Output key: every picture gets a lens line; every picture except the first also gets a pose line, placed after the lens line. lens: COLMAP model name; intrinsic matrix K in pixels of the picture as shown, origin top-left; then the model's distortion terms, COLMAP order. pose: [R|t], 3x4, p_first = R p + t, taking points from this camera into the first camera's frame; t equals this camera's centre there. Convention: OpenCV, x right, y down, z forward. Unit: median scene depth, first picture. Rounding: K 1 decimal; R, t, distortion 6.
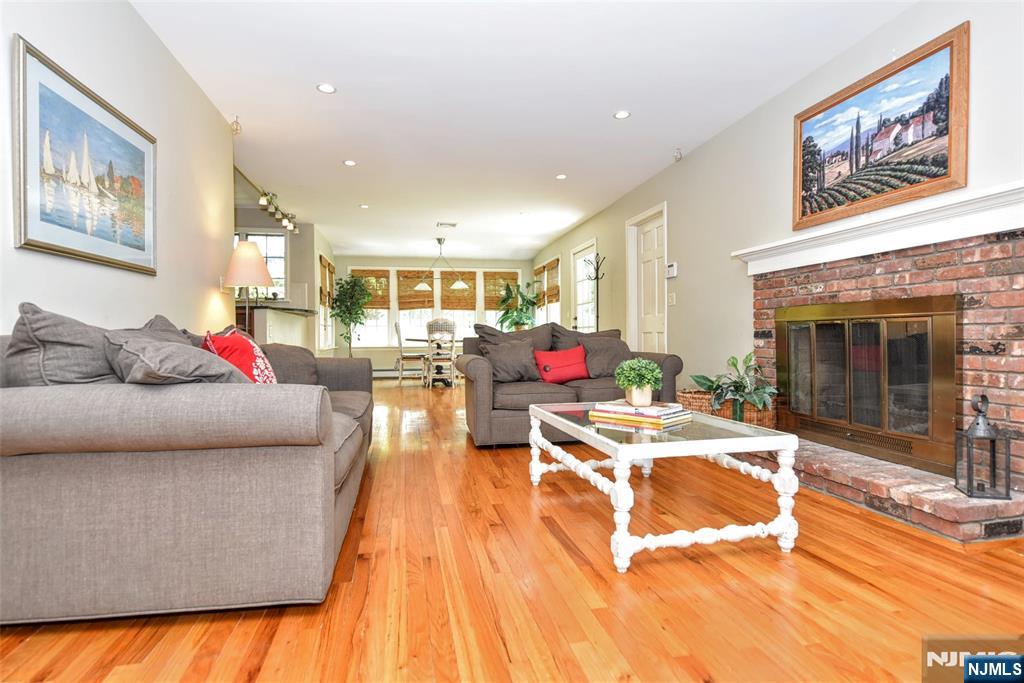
lens RADIAL K [[518.0, 0, 512.7], [0, 518.0, 336.5], [0, 0, 1]] dist [-0.005551, 0.000319]
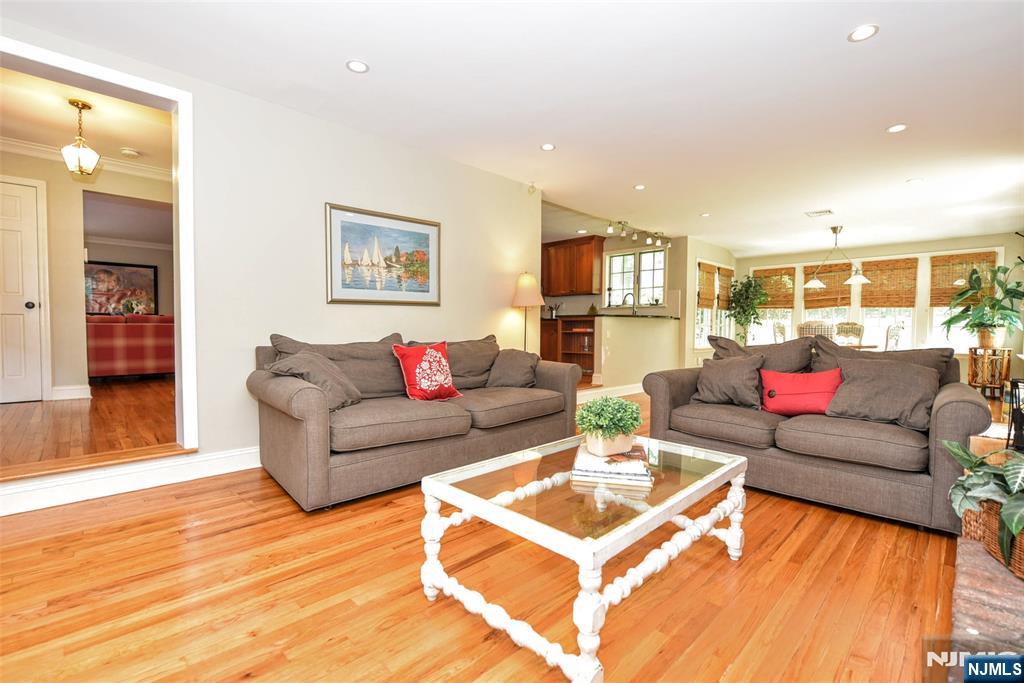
lens RADIAL K [[452.2, 0, 510.9], [0, 452.2, 342.4], [0, 0, 1]] dist [-0.001617, -0.001278]
pose [[0.531948, 0.042430, -0.845714, 0.742212], [-0.013103, 0.999037, 0.041881, -0.071981], [0.846676, -0.011197, 0.531991, 0.466589]]
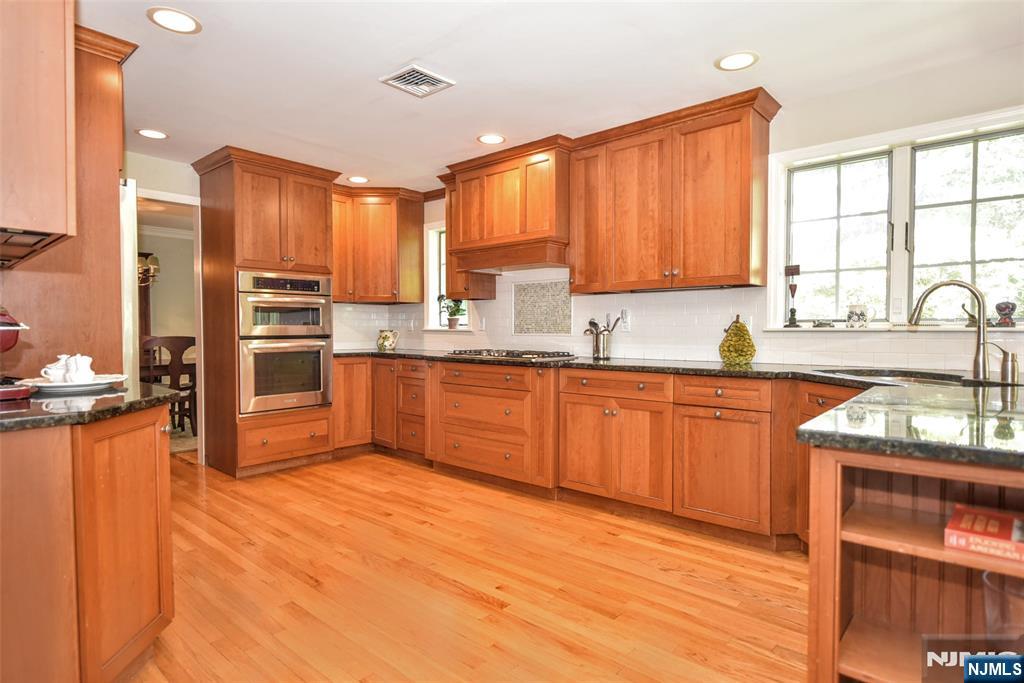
lens RADIAL K [[552.4, 0, 506.1], [0, 552.4, 342.2], [0, 0, 1]] dist [0.003559, 0.000555]
pose [[0.596745, 0.026347, -0.801998, -1.061467], [-0.002840, 0.999524, 0.030723, -0.202525], [0.802426, -0.016056, 0.596536, 1.541986]]
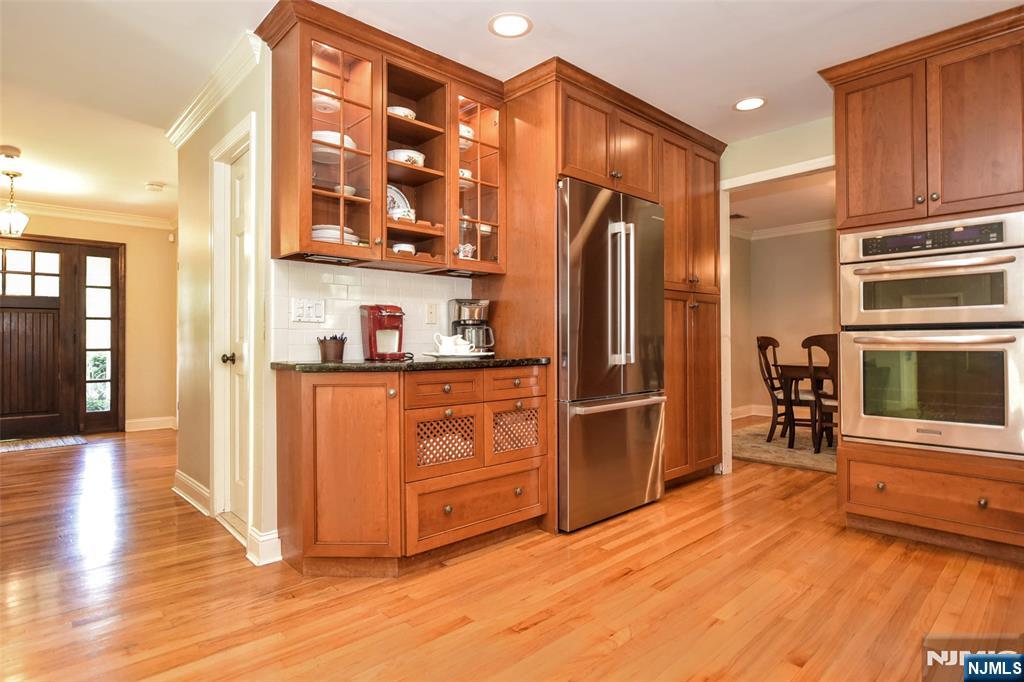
lens RADIAL K [[552.4, 0, 508.0], [0, 552.4, 336.6], [0, 0, 1]] dist [0.003559, 0.000555]
pose [[-0.856030, 0.008699, -0.516853, -1.633154], [0.010697, 0.999942, -0.000889, -0.152651], [0.516816, -0.006290, -0.856074, 2.514680]]
